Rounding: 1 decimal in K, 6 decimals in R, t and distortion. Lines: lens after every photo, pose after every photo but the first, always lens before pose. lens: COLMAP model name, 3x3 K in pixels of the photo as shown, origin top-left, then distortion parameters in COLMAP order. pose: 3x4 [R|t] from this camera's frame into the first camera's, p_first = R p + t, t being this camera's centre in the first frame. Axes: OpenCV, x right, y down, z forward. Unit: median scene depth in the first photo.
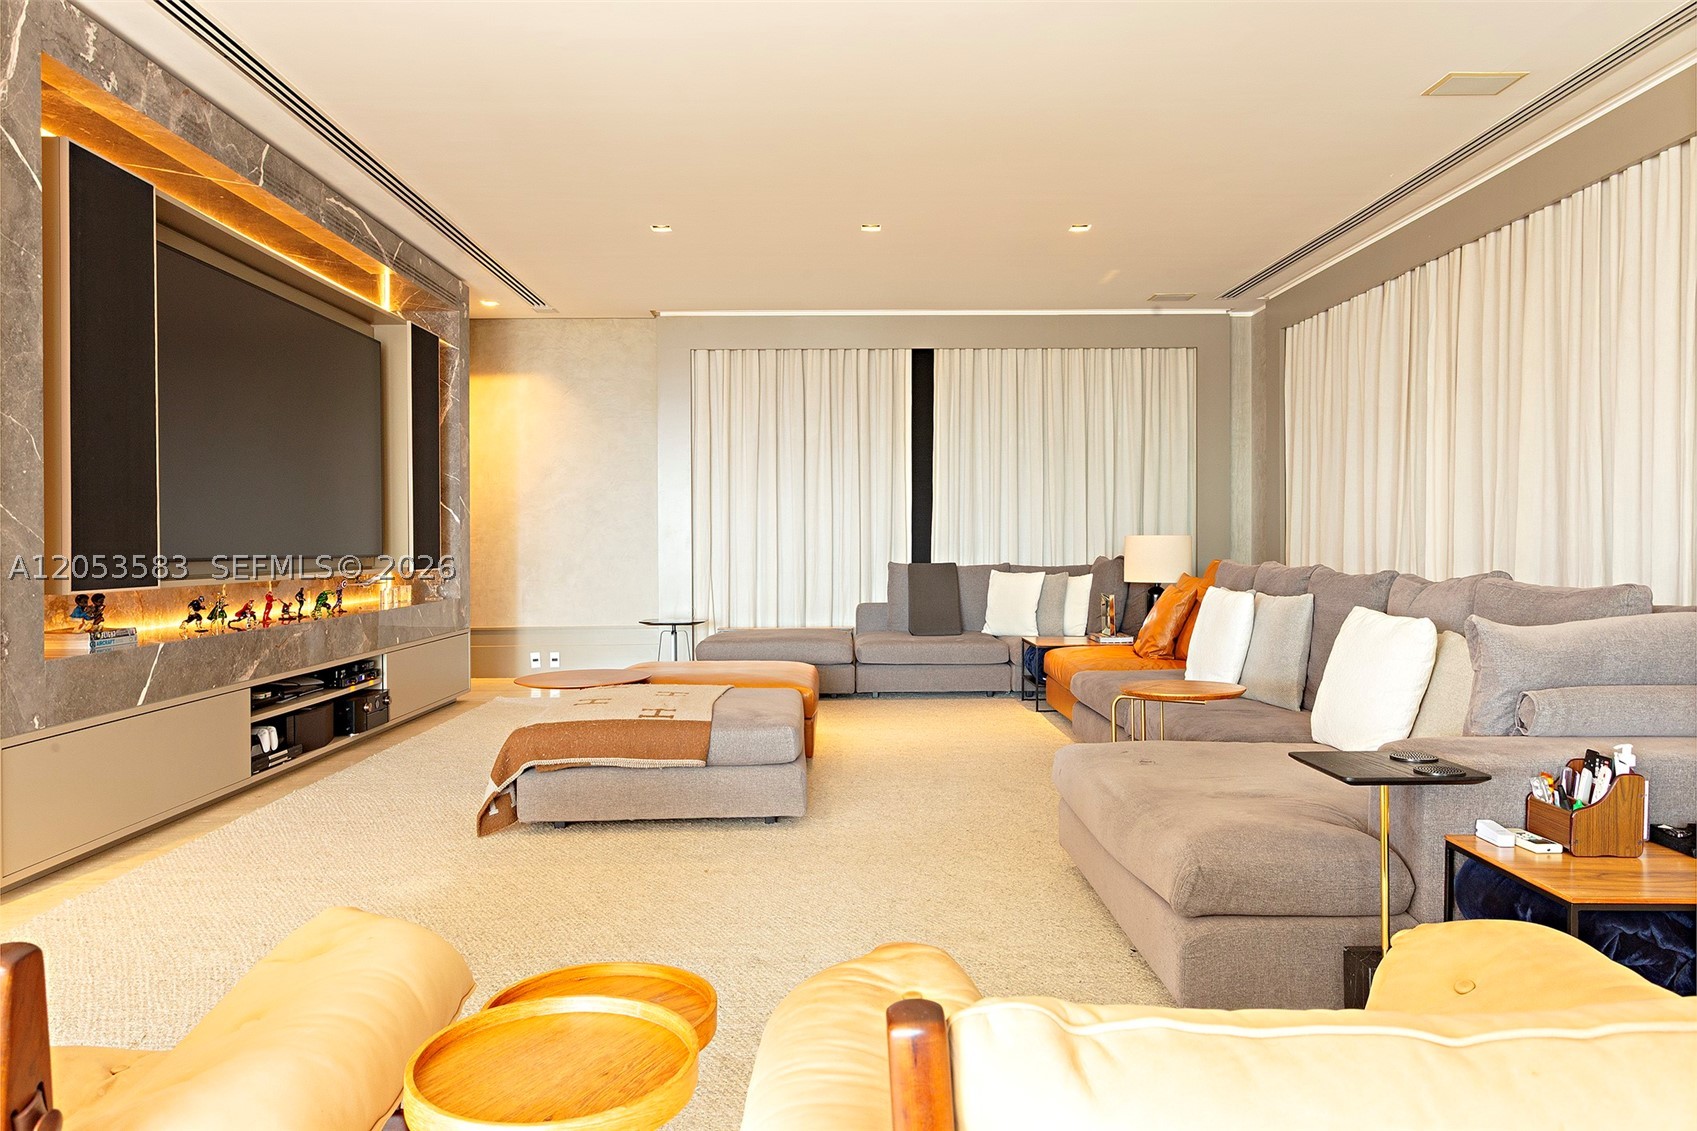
lens RADIAL K [[1040.7, 0, 841.0], [0, 1040.7, 538.3], [0, 0, 1]] dist [0.001378, 0.001763]
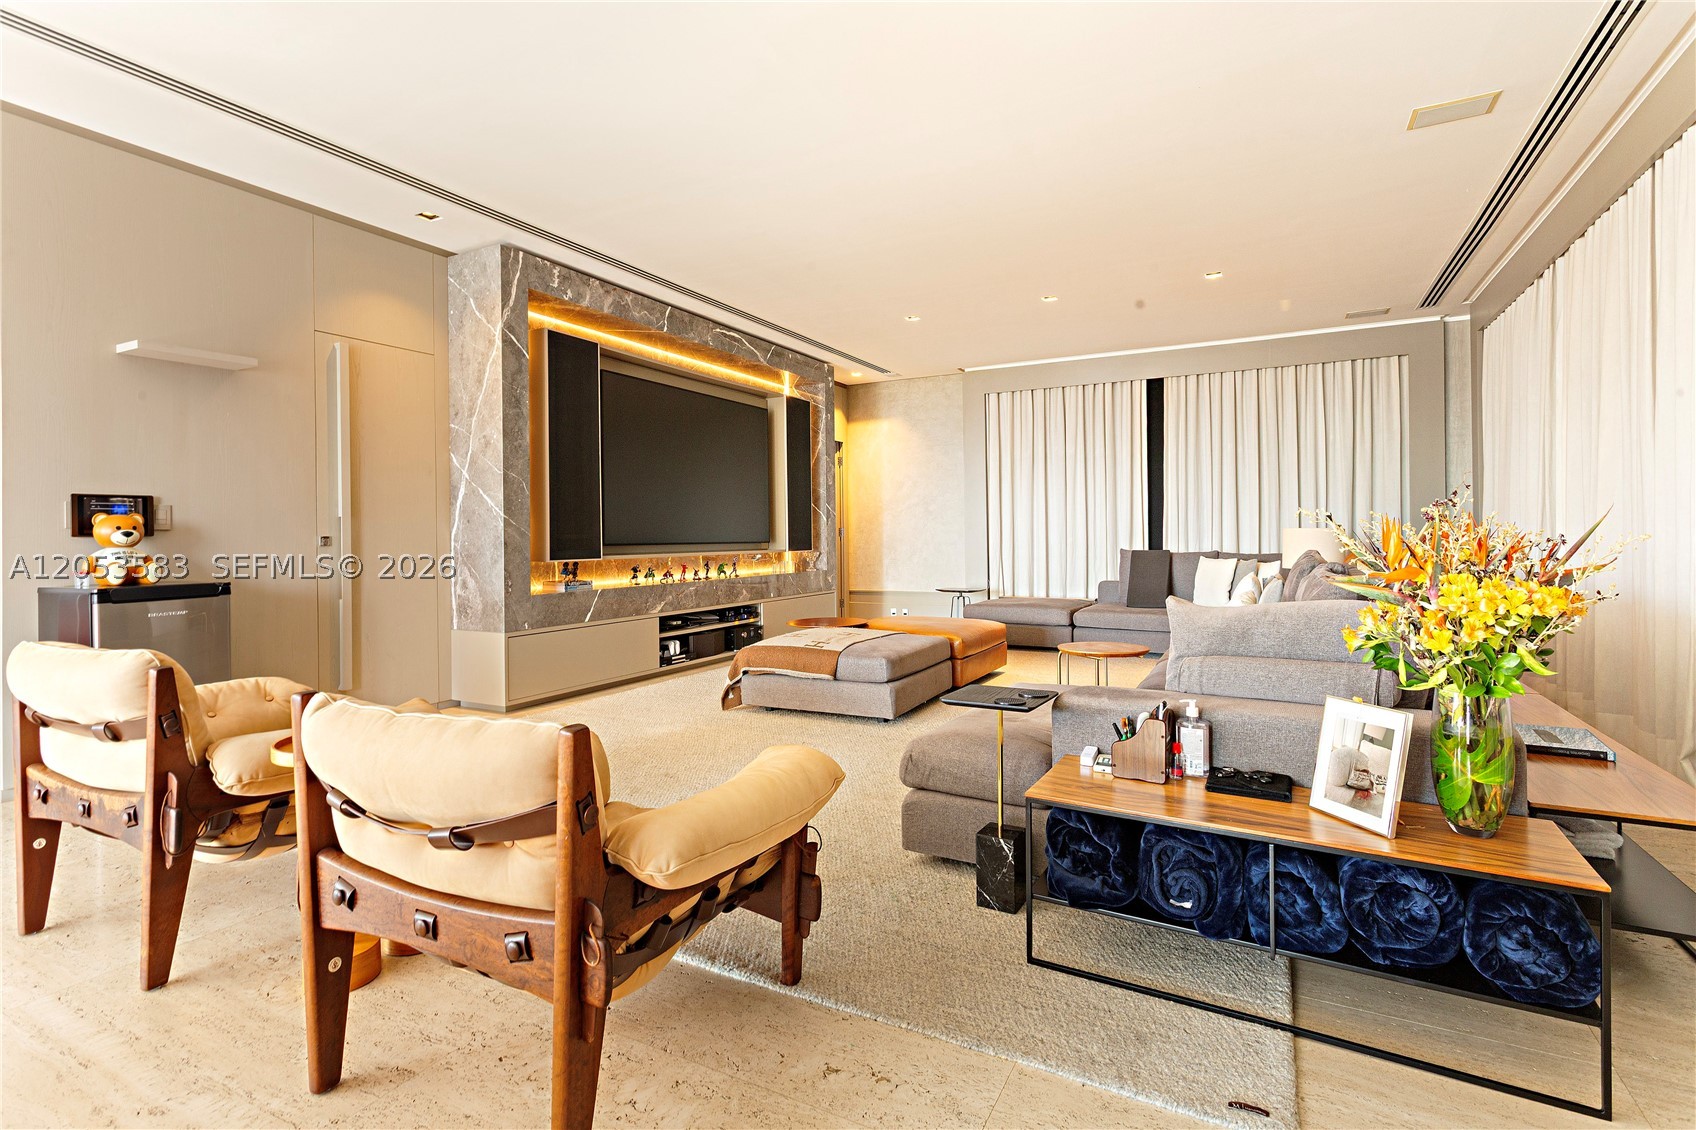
lens RADIAL K [[794.7, 0, 846.6], [0, 794.7, 530.6], [0, 0, 1]] dist [-0.001035, 0.000904]
pose [[0.873022, -0.002562, -0.487674, 0.328112], [0.004106, 0.999989, 0.002098, -0.004232], [0.487663, -0.003834, 0.873023, -0.017745]]
